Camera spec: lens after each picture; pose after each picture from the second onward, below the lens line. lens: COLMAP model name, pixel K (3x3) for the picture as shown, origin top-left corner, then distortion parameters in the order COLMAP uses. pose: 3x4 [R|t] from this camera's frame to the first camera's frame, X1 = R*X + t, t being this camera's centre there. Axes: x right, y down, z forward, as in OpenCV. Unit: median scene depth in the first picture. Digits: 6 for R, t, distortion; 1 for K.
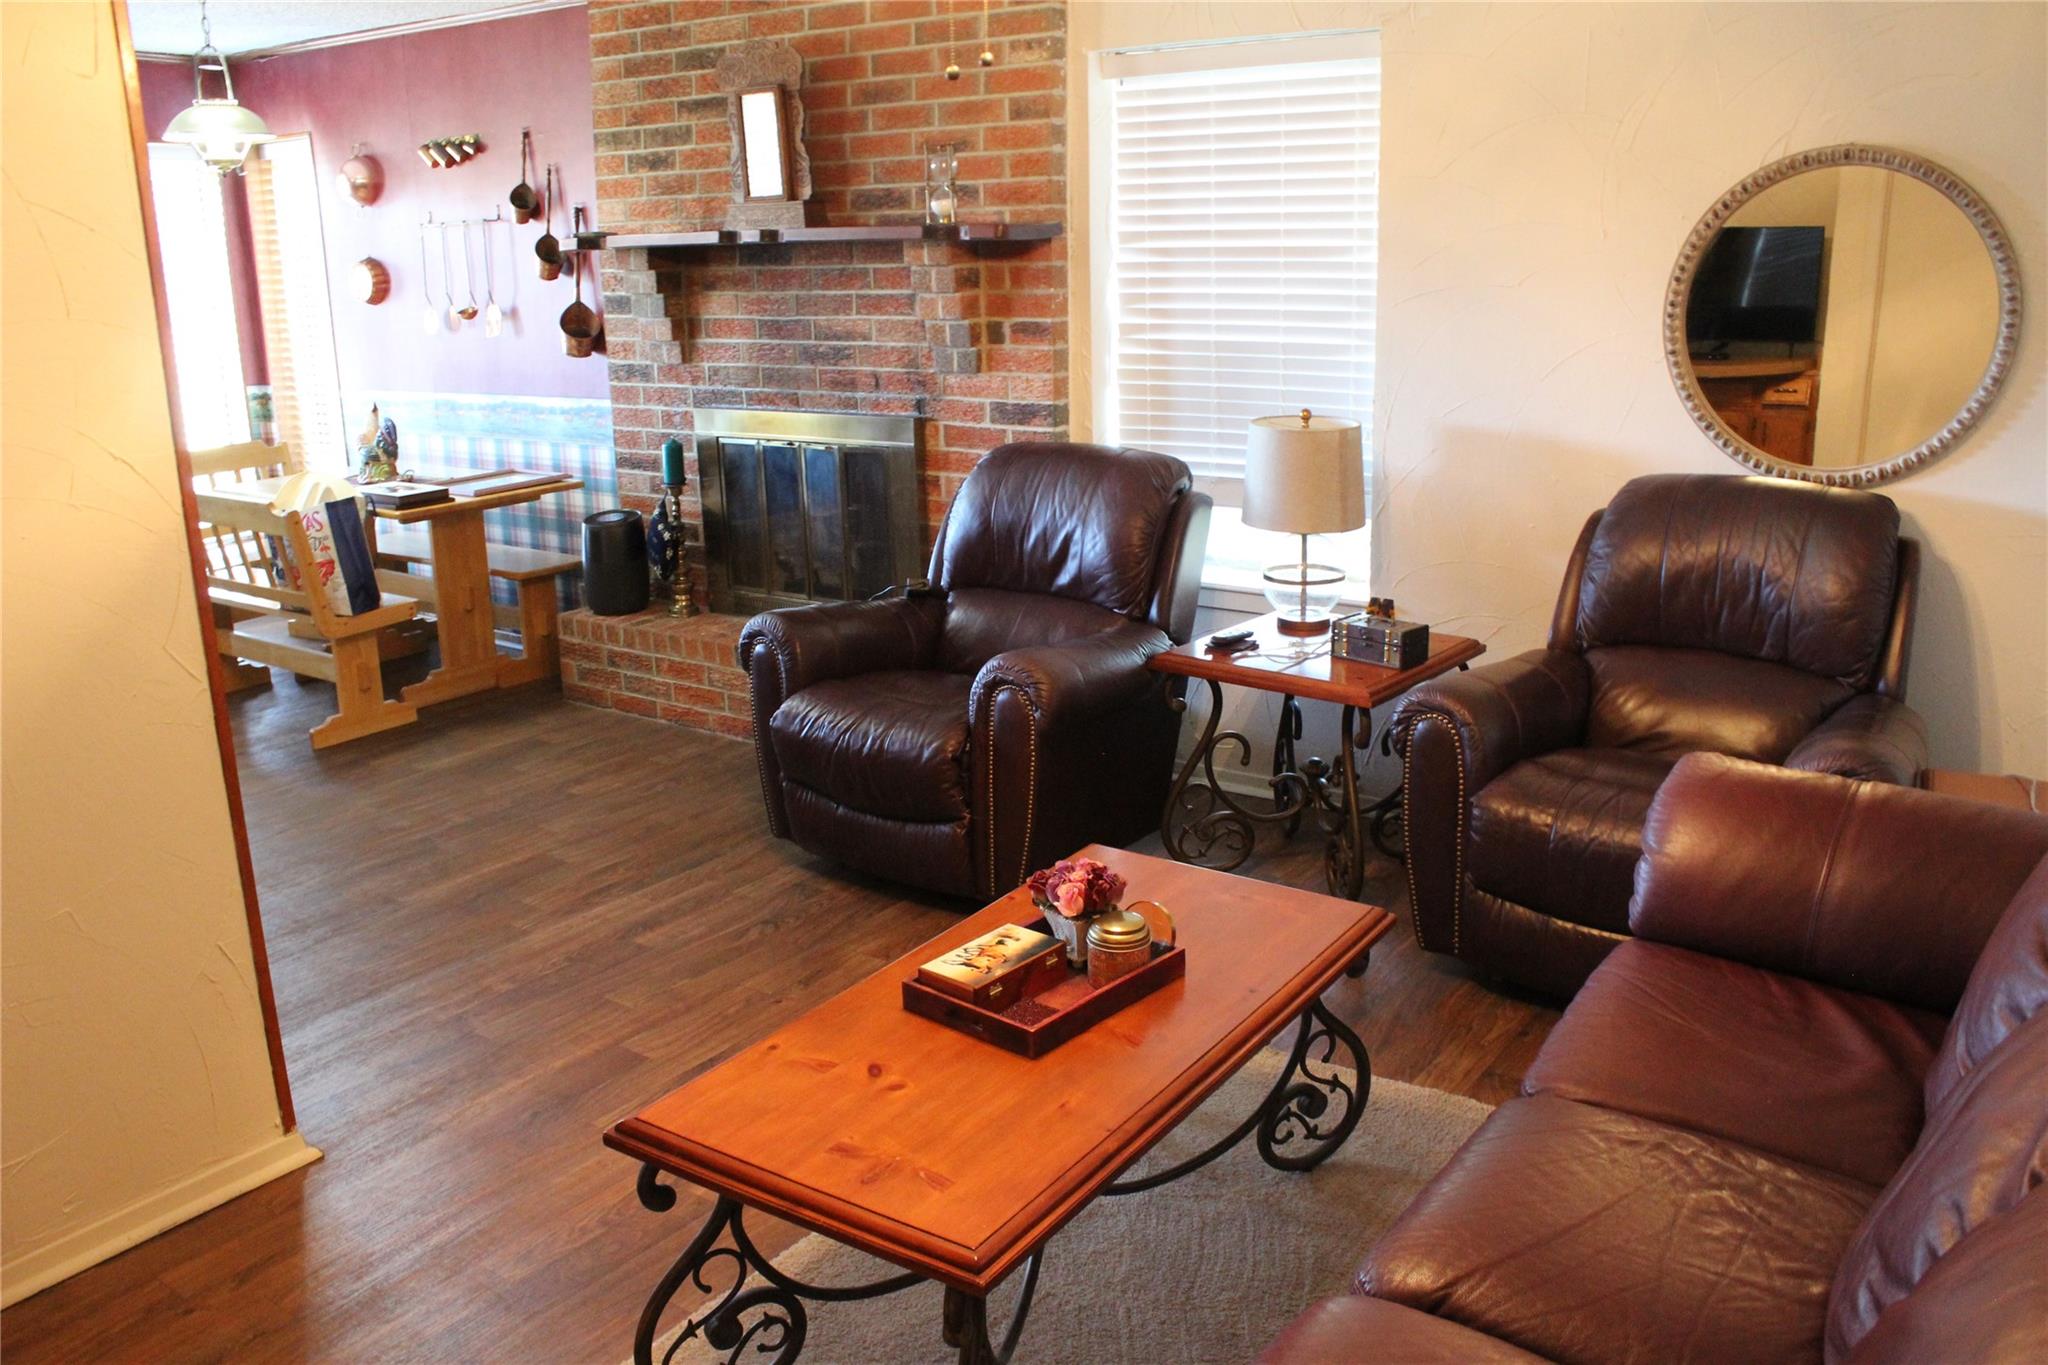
lens RADIAL K [[1706.7, 0, 1014.7], [0, 1706.7, 688.5], [0, 0, 1]] dist [-0.152797, 0.122392]
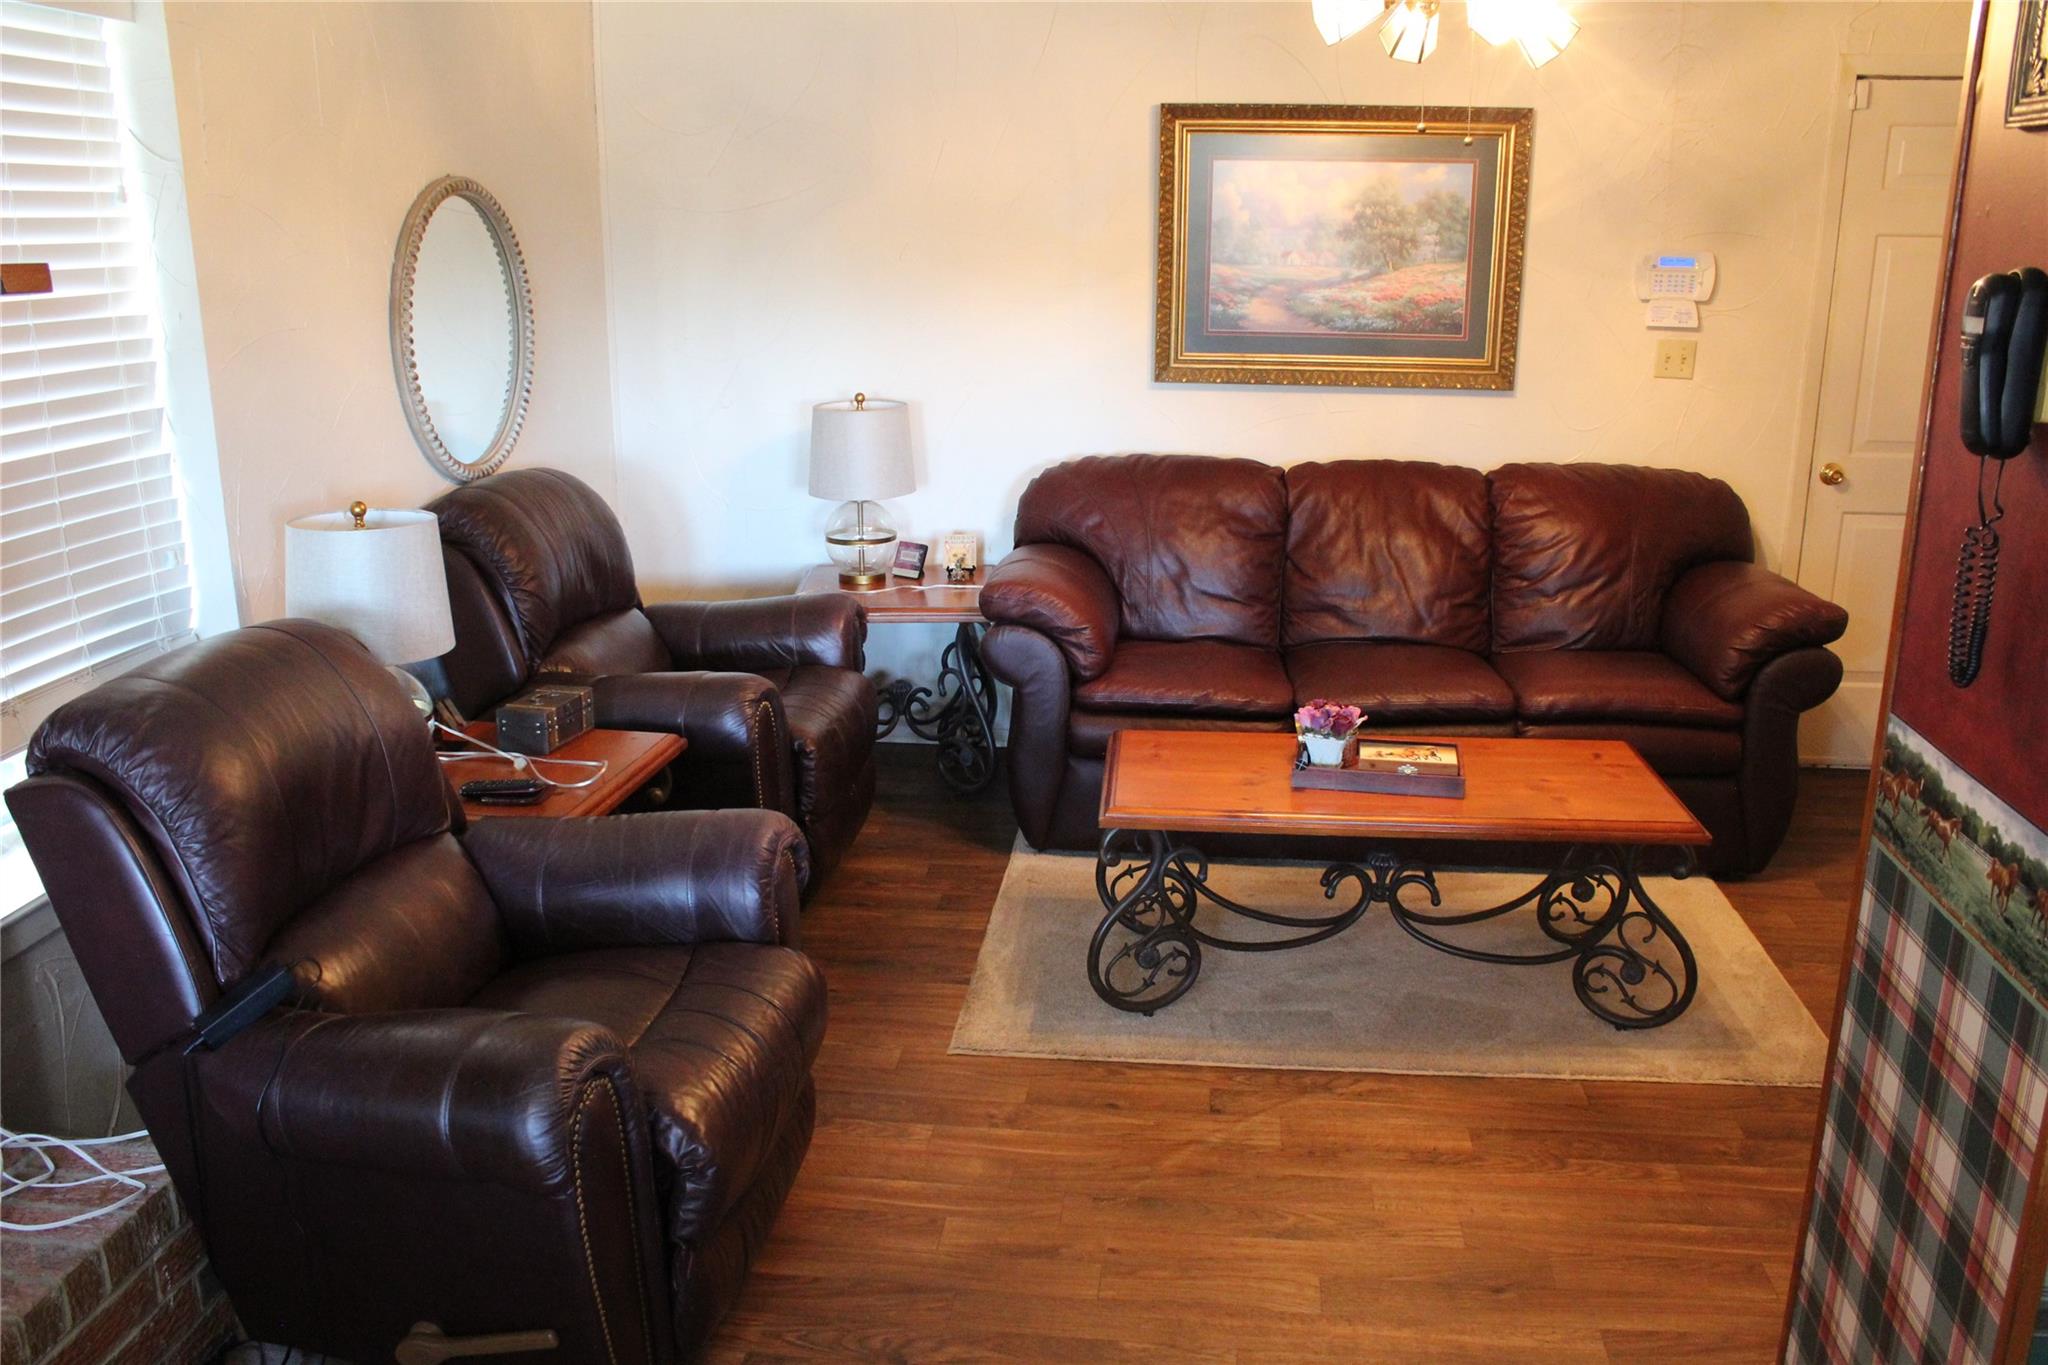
lens RADIAL K [[1706.7, 0, 1027.9], [0, 1706.7, 684.7], [0, 0, 1]] dist [-0.152797, 0.122392]
pose [[-0.493440, -0.212131, 0.843515, -0.595012], [0.245238, 0.896524, 0.368922, -0.282410], [-0.834491, 0.388903, -0.390358, 1.038382]]
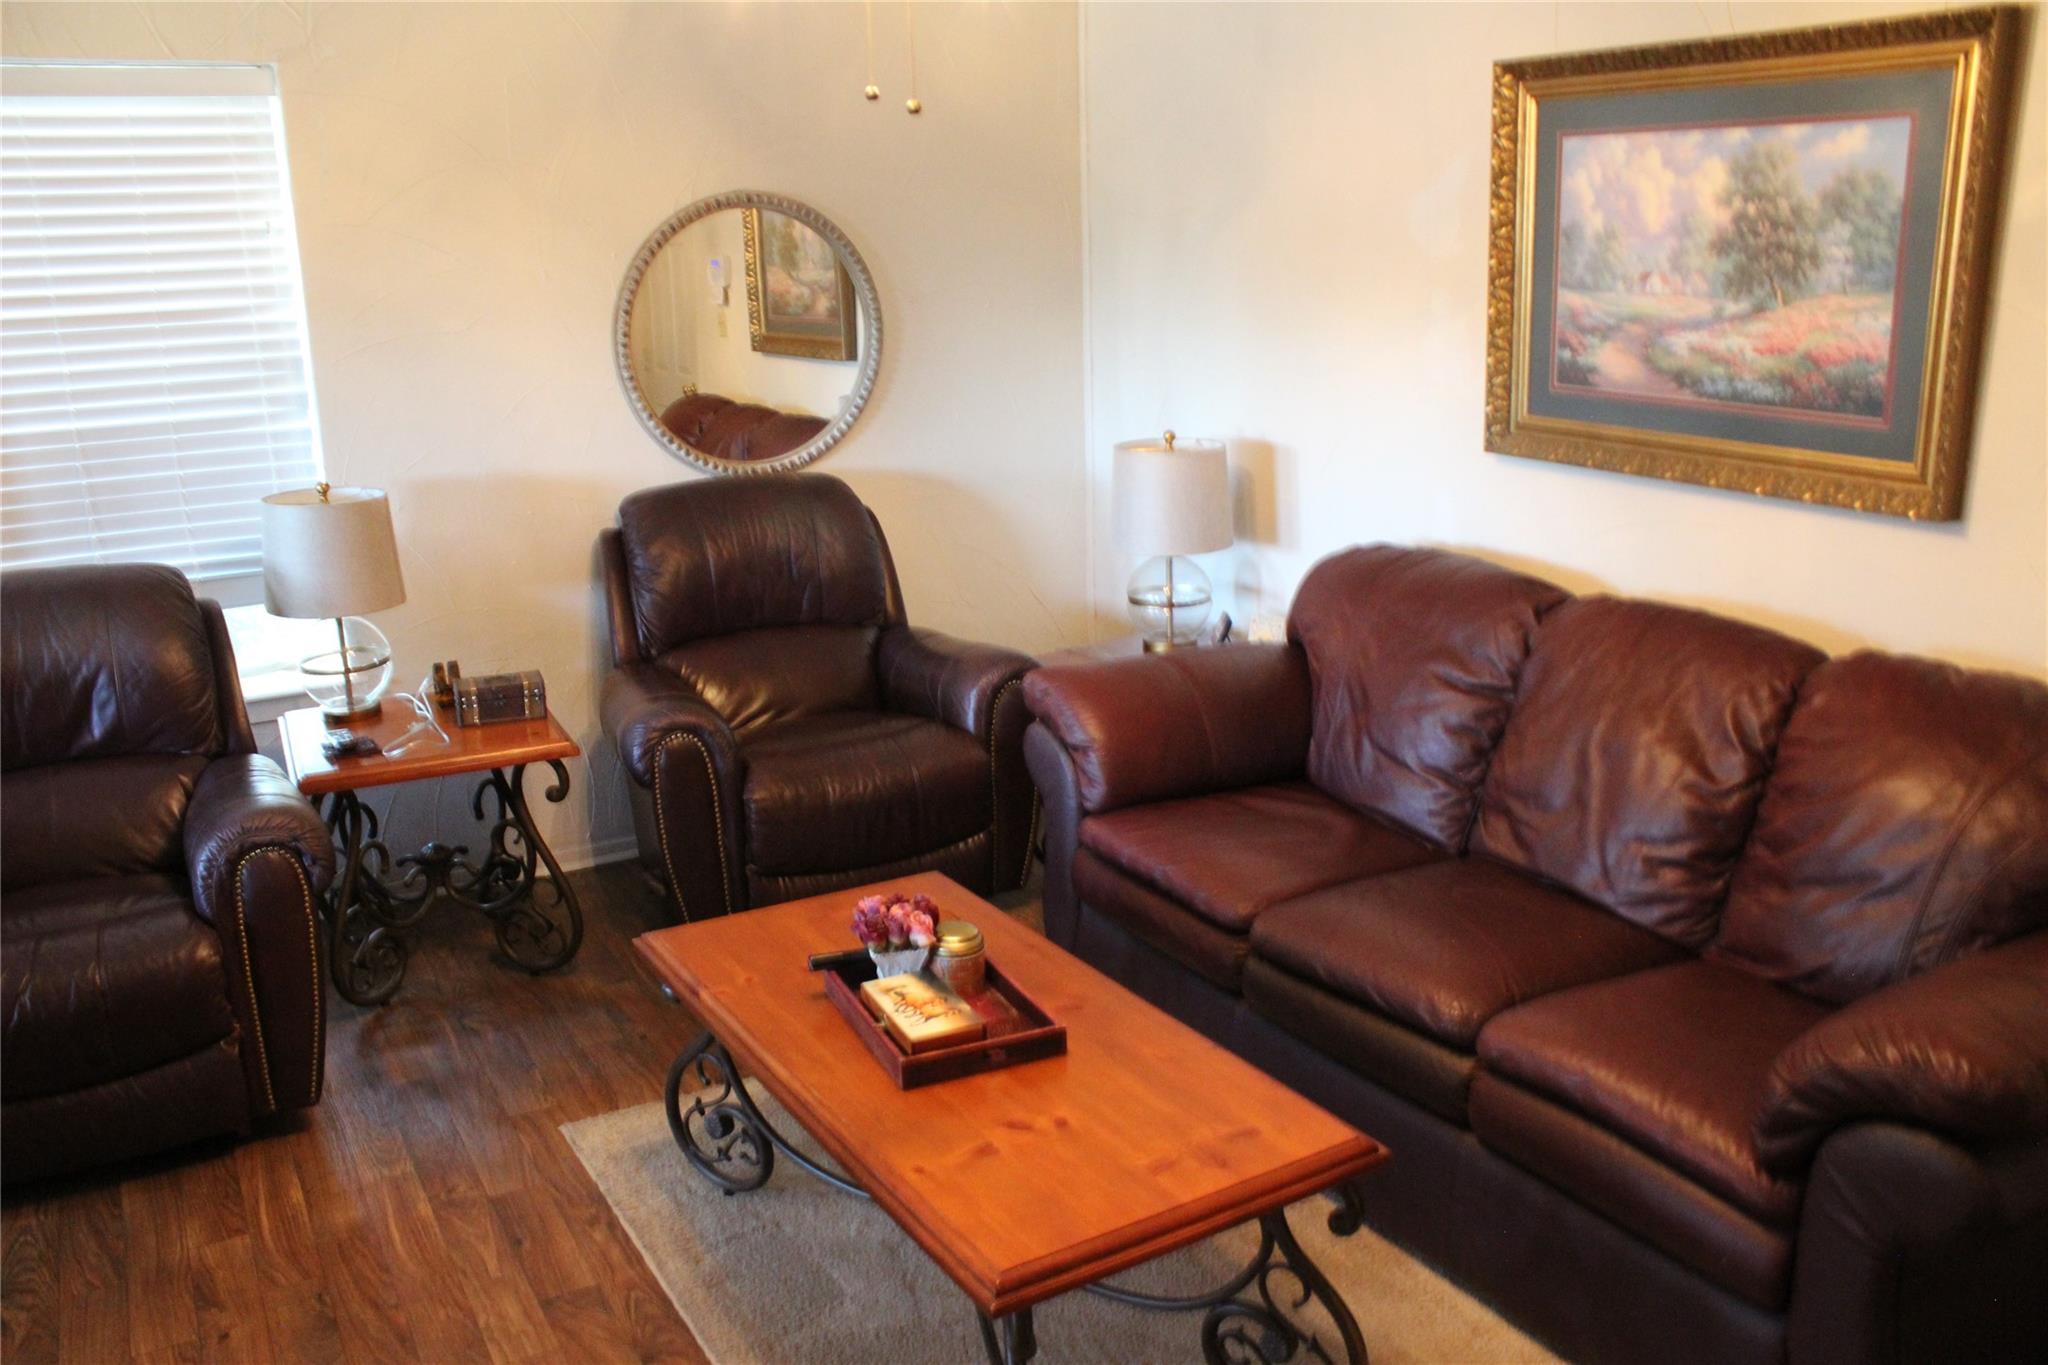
lens RADIAL K [[1706.7, 0, 1005.9], [0, 1706.7, 692.3], [0, 0, 1]] dist [-0.152797, 0.122392]
pose [[0.421799, -0.227205, 0.877760, -0.468068], [0.258439, 0.958062, 0.123801, -0.070072], [-0.869077, 0.174628, 0.462828, 0.278945]]
